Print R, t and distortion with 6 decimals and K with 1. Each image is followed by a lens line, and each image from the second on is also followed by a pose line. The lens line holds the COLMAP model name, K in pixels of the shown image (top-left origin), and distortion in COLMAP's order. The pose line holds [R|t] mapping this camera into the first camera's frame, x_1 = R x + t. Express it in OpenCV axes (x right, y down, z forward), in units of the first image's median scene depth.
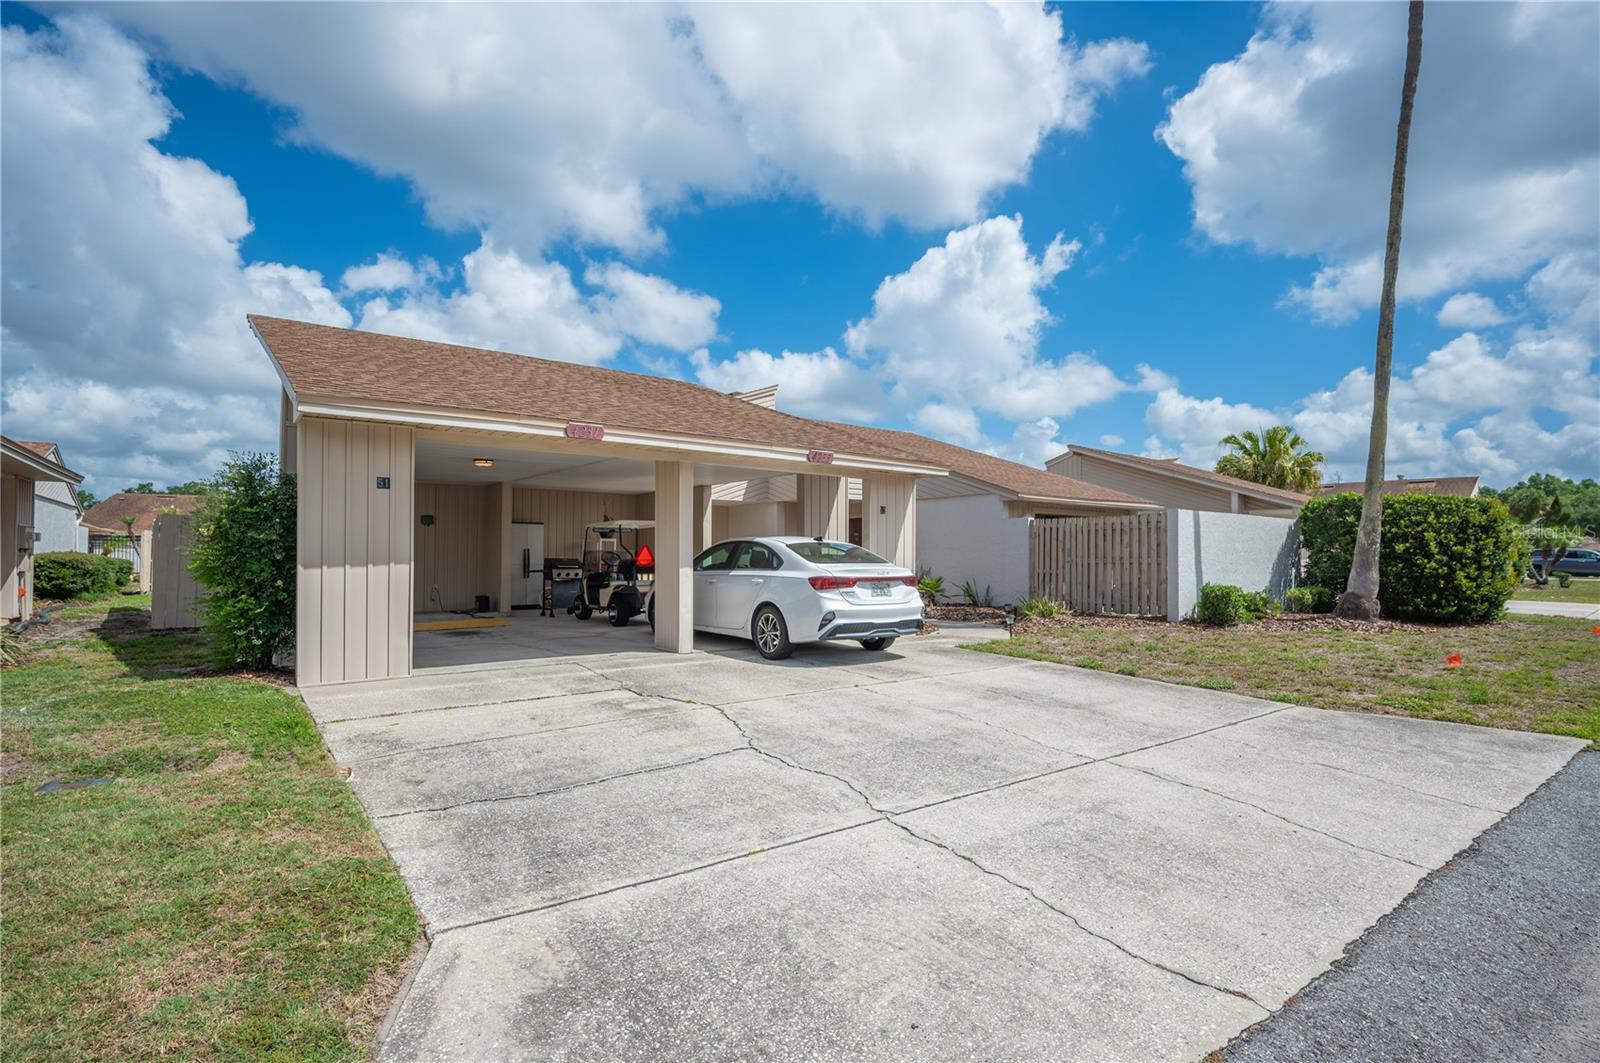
lens RADIAL K [[776.1, 0, 795.5], [0, 776.1, 545.0], [0, 0, 1]] dist [-0.000107, 0.000125]
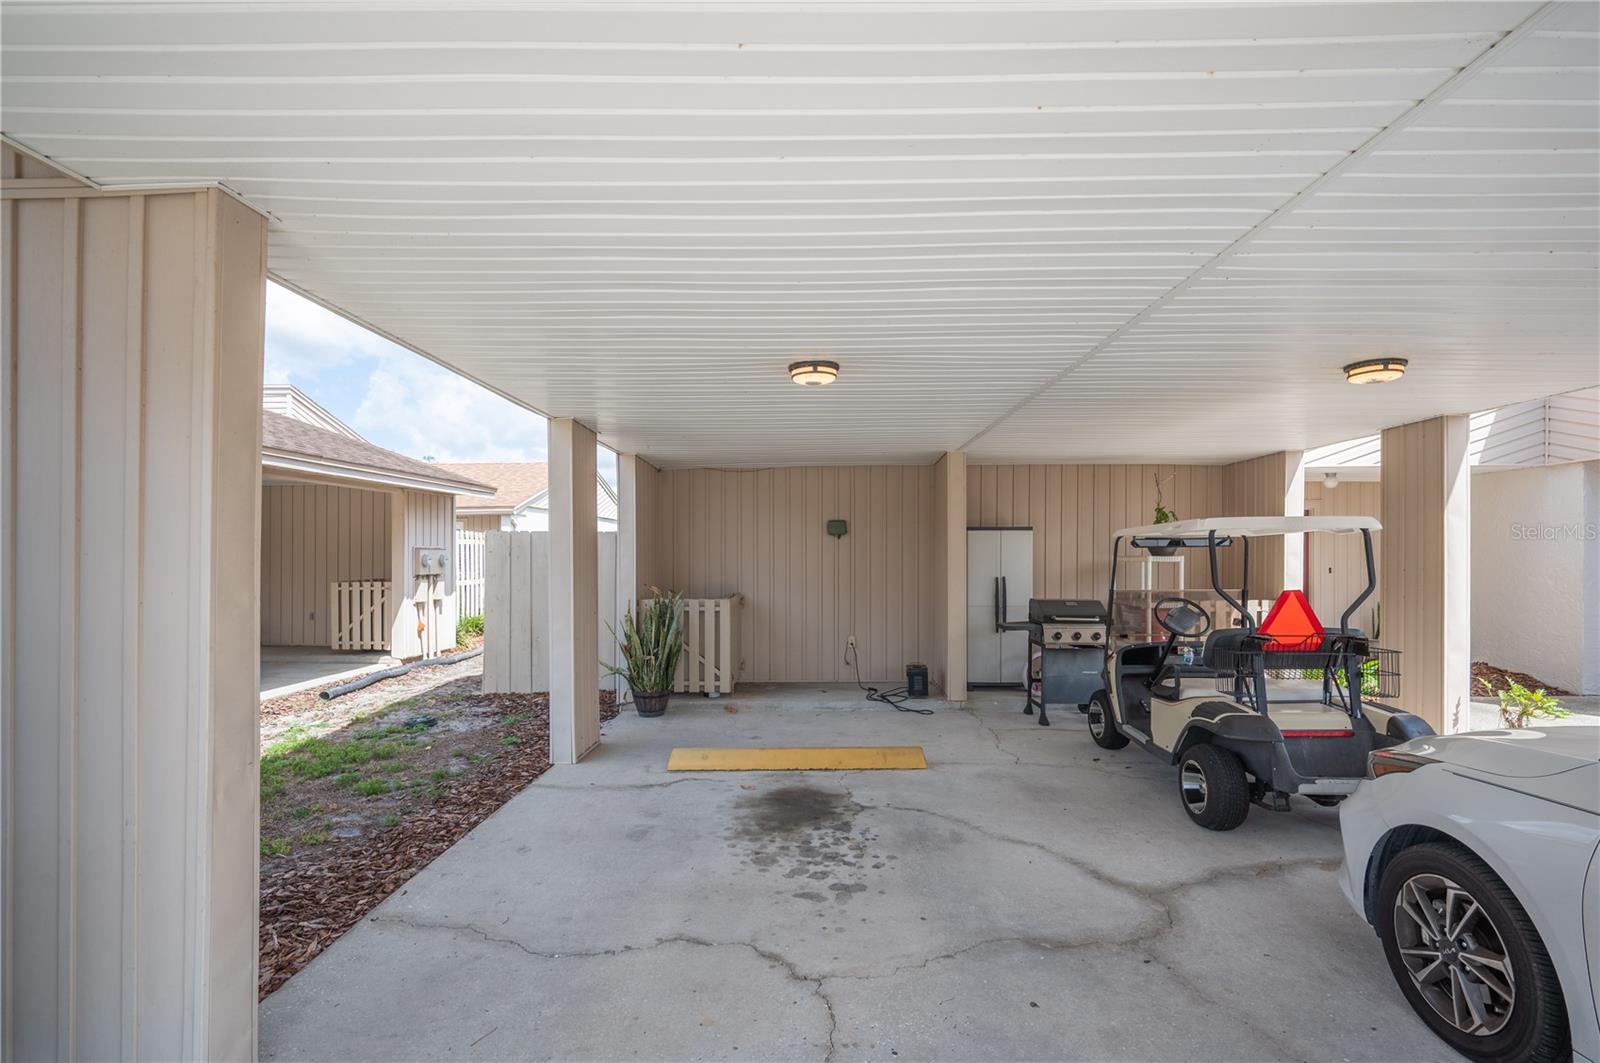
lens RADIAL K [[768.5, 0, 795.8], [0, 768.5, 546.9], [0, 0, 1]] dist [0.003569, 0.000216]
pose [[0.784902, -0.009291, -0.619550, -0.136271], [0.012394, 0.999923, 0.000707, -0.018957], [0.619496, -0.008234, 0.784957, 0.524942]]
